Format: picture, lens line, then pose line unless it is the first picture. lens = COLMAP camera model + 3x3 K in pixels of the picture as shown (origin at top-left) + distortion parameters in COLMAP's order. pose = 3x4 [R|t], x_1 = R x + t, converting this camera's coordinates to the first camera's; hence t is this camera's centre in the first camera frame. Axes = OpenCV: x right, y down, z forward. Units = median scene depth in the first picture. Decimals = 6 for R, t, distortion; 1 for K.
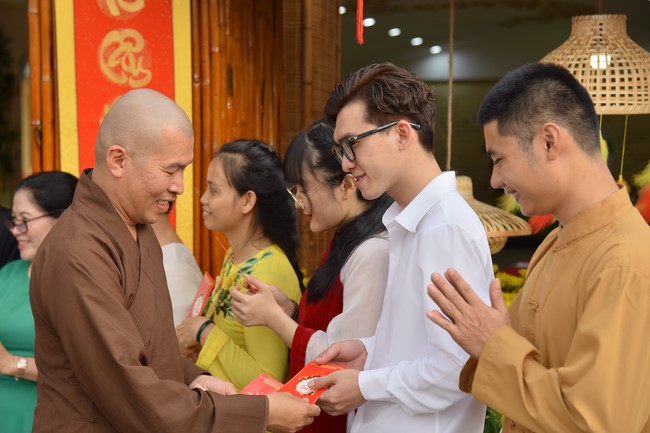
lens RADIAL K [[1556.0, 0, 325.0], [0, 1556.0, 216.0], [0, 0, 1]] dist [0.163972, 0.000000]
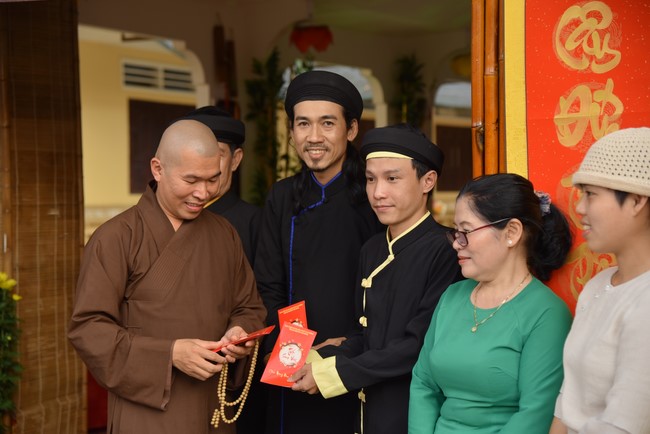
lens RADIAL K [[1568.5, 0, 323.6], [0, 1568.5, 216.4], [0, 0, 1]] dist [1.599409, 0.000000]
pose [[0.960869, -0.016219, -0.276528, -0.019336], [0.014031, 0.999853, -0.009892, 0.001167], [0.276647, 0.005625, 0.960955, 0.108364]]
